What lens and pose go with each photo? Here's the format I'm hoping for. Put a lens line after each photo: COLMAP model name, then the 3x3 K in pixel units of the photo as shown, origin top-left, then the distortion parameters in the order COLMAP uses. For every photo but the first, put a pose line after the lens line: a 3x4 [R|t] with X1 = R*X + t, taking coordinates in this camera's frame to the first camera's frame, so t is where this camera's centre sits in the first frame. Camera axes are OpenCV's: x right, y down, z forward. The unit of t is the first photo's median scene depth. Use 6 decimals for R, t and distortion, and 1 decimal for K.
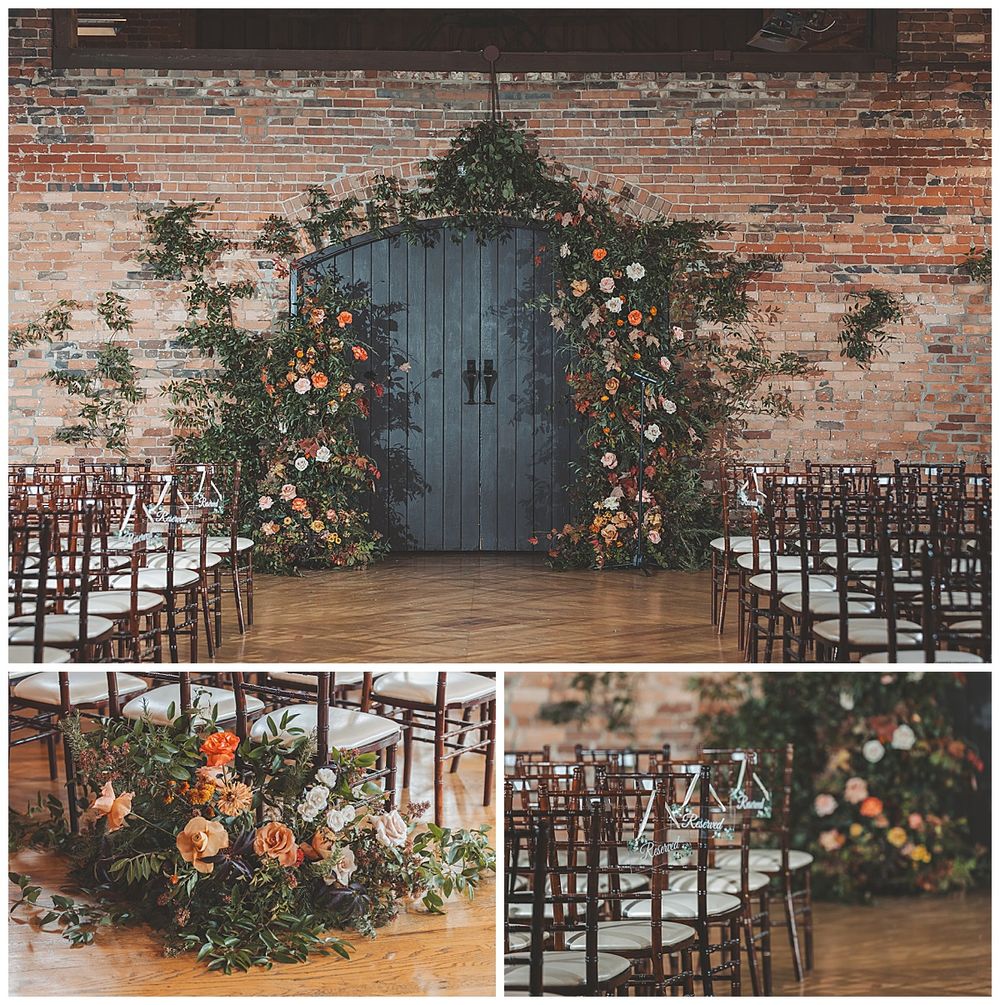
lens RADIAL K [[2437.2, 0, 499.9], [0, 2437.2, 503.0], [0, 0, 1]] dist [-0.189710, 0.000000]
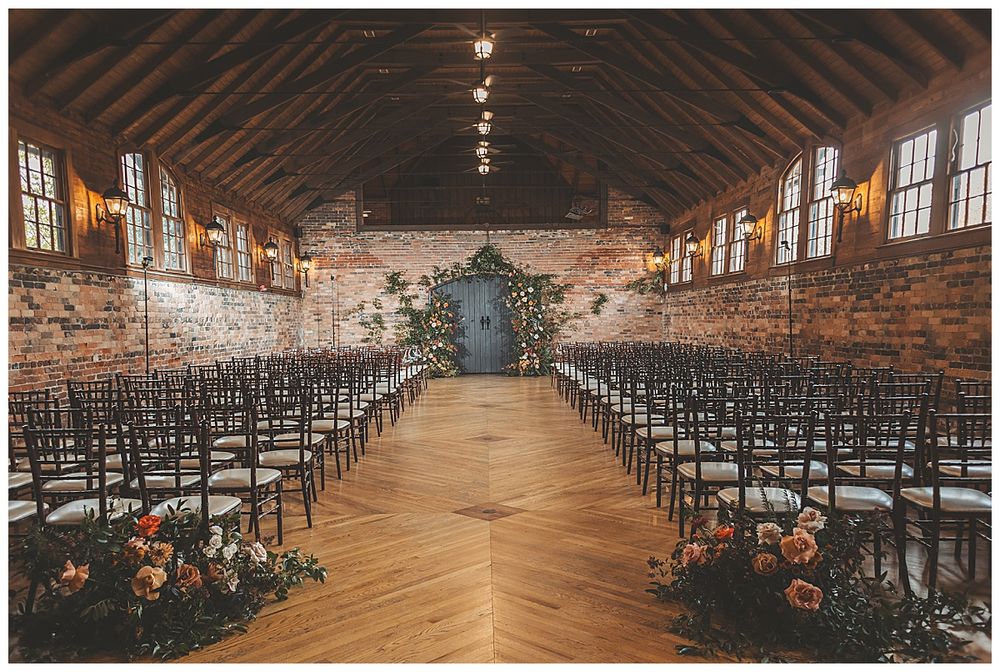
lens RADIAL K [[803.7, 0, 501.0], [0, 803.7, 334.8], [0, 0, 1]] dist [0.000698, 0.000028]
pose [[0.999738, -0.018691, 0.013197, -0.001868], [0.019144, 0.999201, -0.035076, 0.006759], [-0.012531, 0.035320, 0.999298, -0.121339]]
